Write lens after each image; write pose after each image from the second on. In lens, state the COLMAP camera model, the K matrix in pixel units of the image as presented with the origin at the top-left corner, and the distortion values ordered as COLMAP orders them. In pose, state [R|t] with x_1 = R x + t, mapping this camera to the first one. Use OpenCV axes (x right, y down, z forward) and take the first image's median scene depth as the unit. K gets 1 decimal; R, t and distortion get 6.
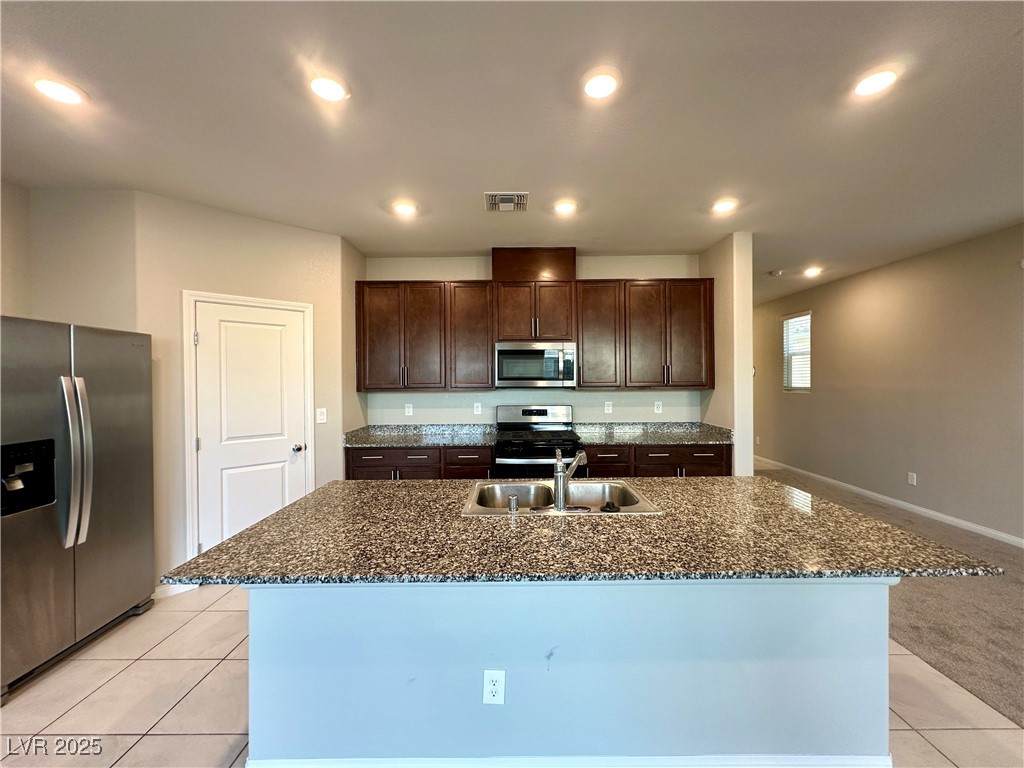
lens RADIAL K [[410.2, 0, 513.0], [0, 410.2, 390.2], [0, 0, 1]] dist [-0.002362, -0.000110]
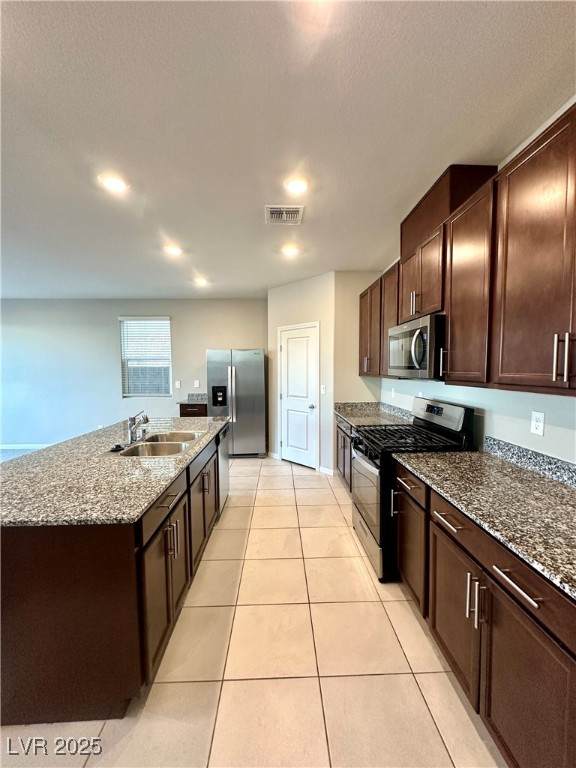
lens RADIAL K [[307.6, 0, 291.4], [0, 307.6, 383.3], [0, 0, 1]] dist [-0.002362, -0.000110]
pose [[0.039967, 0.057810, -0.997527, 0.668400], [-0.021751, 0.998139, 0.056974, -0.025629], [0.998964, 0.019420, 0.041150, 0.741978]]
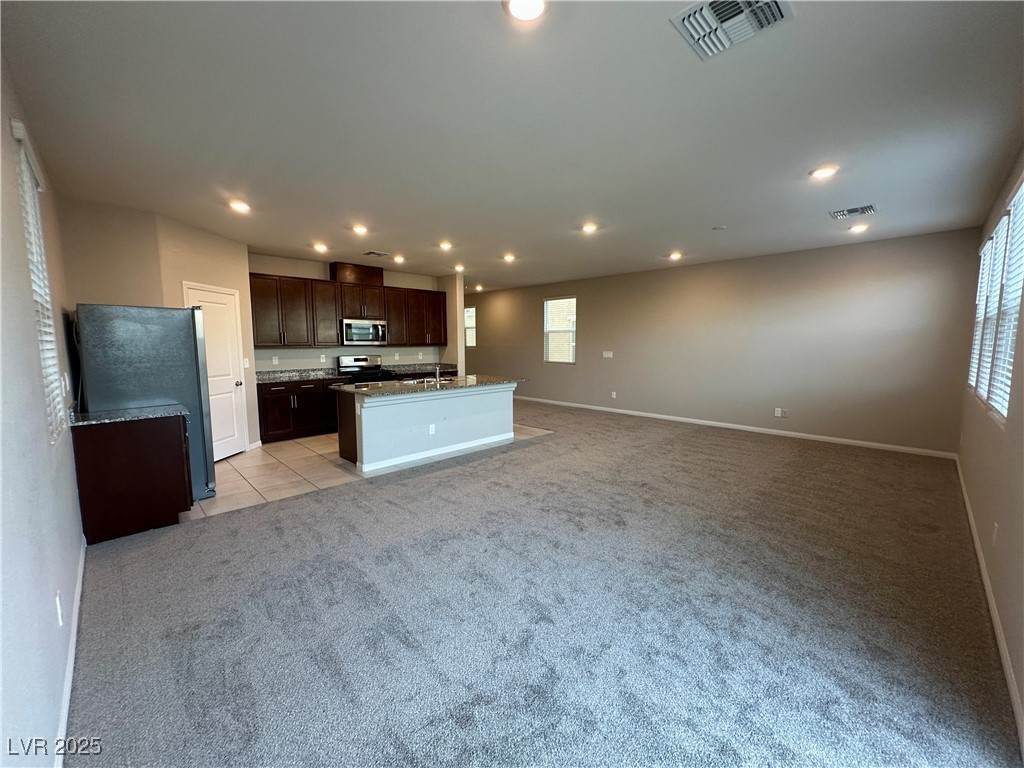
lens RADIAL K [[410.2, 0, 509.3], [0, 410.2, 385.8], [0, 0, 1]] dist [-0.002362, -0.000110]
pose [[0.721328, -0.069166, 0.689131, -0.742067], [0.015963, 0.996397, 0.083296, 0.031375], [-0.692410, -0.049083, 0.719833, -0.736503]]
